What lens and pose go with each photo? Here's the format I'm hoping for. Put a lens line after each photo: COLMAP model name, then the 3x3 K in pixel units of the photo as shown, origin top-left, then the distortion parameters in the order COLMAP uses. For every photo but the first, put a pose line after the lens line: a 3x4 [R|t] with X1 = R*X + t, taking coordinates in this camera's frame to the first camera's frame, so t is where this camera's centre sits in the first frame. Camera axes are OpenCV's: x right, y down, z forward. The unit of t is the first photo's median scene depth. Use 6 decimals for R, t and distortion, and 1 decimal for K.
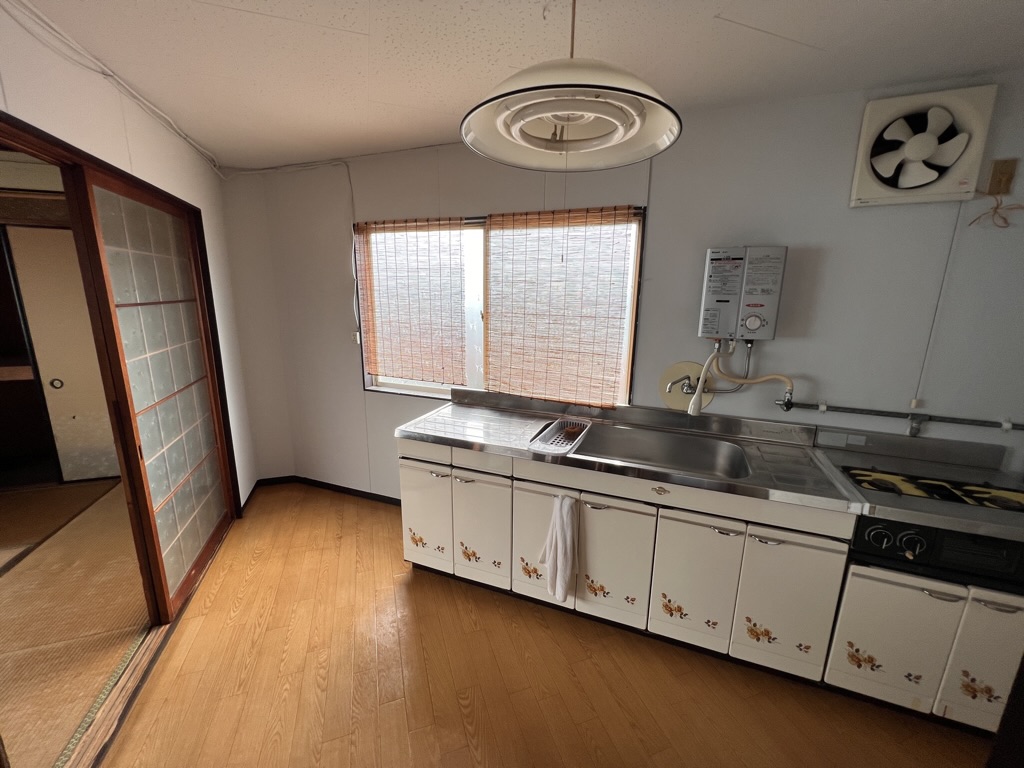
lens RADIAL K [[410.1, 0, 511.7], [0, 410.1, 383.3], [0, 0, 1]] dist [-0.002758, 0.000647]
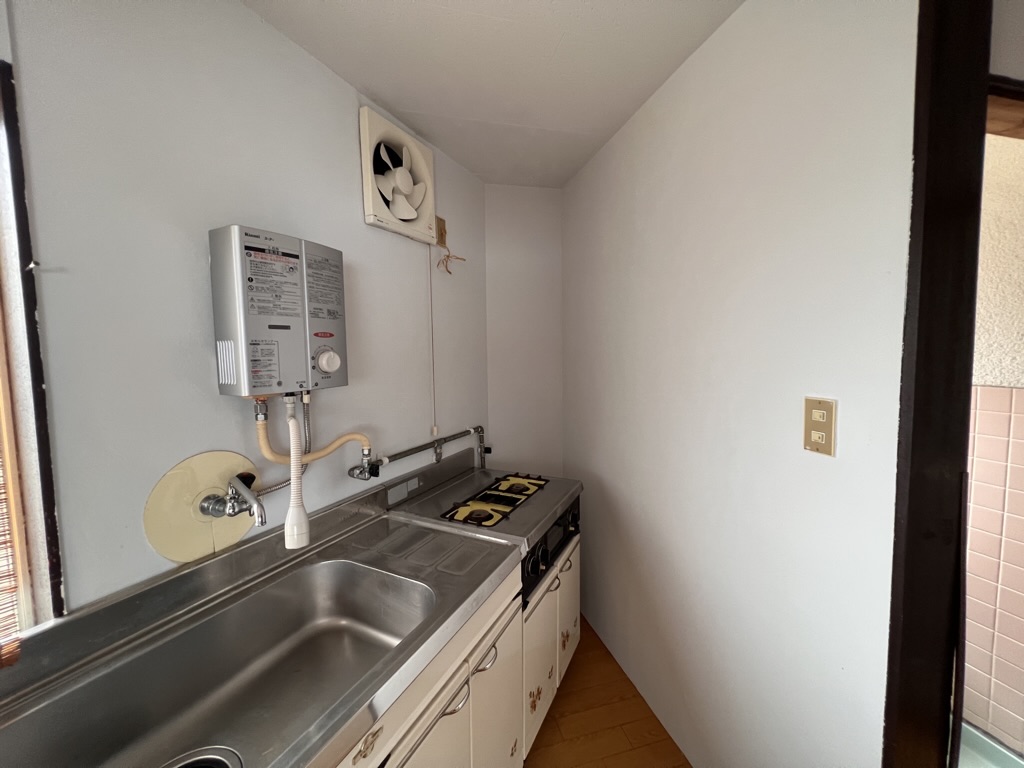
lens RADIAL K [[410.1, 0, 511.9], [0, 410.1, 380.3], [0, 0, 1]] dist [-0.002758, 0.000647]
pose [[0.072640, -0.087903, 0.993477, -0.019449], [0.229202, 0.970920, 0.069149, -0.099922], [-0.970665, 0.222684, 0.090675, 0.681453]]
